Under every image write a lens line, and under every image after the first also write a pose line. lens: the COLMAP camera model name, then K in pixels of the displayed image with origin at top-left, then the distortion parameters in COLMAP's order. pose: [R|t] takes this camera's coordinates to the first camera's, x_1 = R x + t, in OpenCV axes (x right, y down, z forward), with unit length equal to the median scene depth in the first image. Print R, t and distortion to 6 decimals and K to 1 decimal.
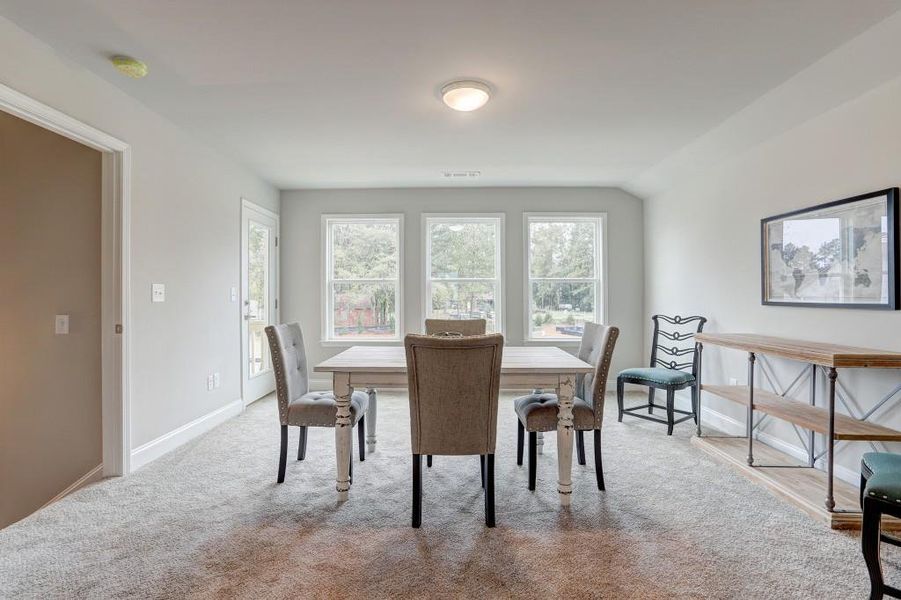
lens RADIAL K [[434.0, 0, 440.0], [0, 434.0, 296.7], [0, 0, 1]] dist [-0.053733, 0.029927]
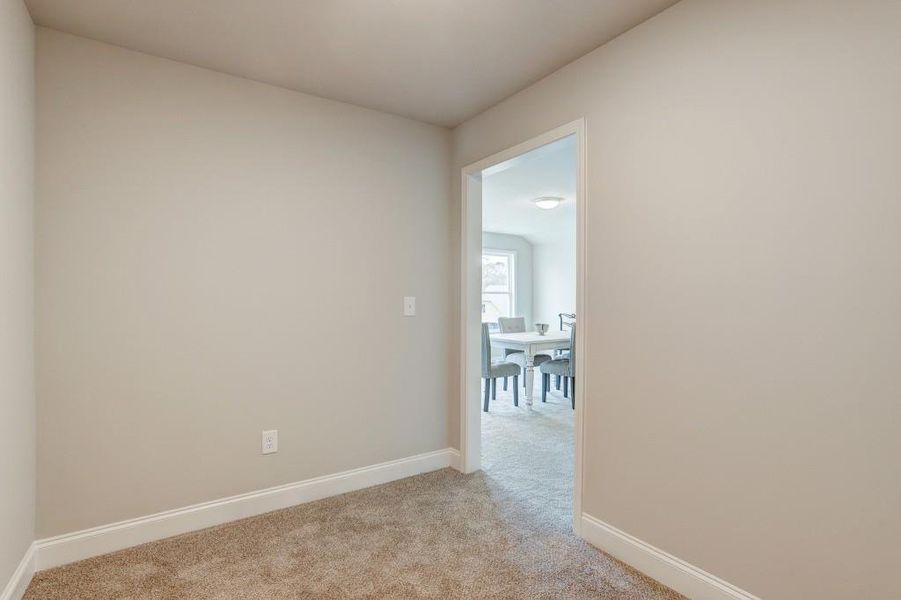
lens RADIAL K [[434.0, 0, 440.0], [0, 434.0, 296.7], [0, 0, 1]] dist [-0.053733, 0.029927]
pose [[0.826328, 0.001977, 0.563185, -1.276706], [0.001031, 0.999987, -0.005022, -0.026468], [-0.563188, 0.004730, 0.826316, -0.305475]]
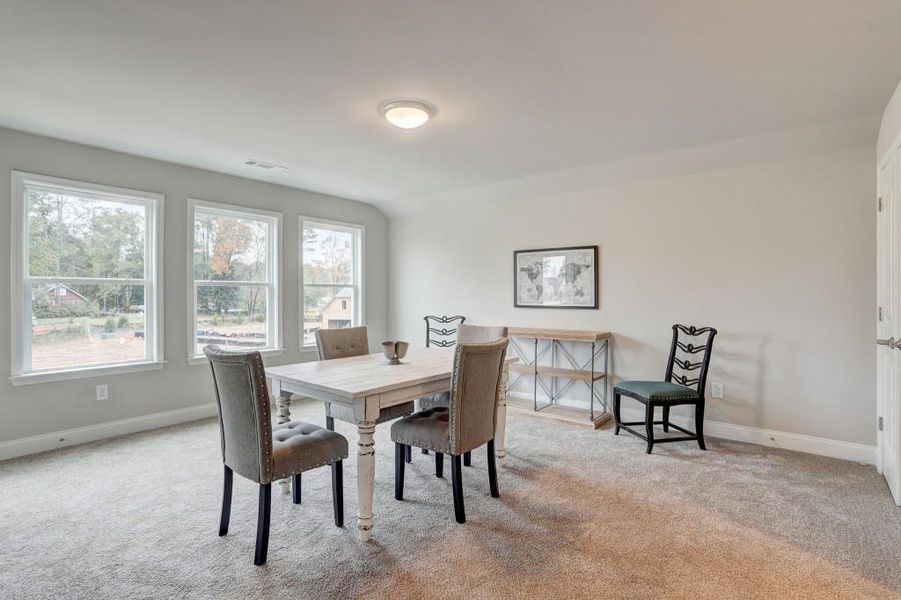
lens RADIAL K [[434.0, 0, 440.0], [0, 434.0, 296.7], [0, 0, 1]] dist [-0.053733, 0.029927]
pose [[0.614877, -0.002859, 0.788618, -0.631642], [0.002006, 0.999996, 0.002062, -0.022138], [-0.788621, 0.000314, 0.614880, 0.256063]]
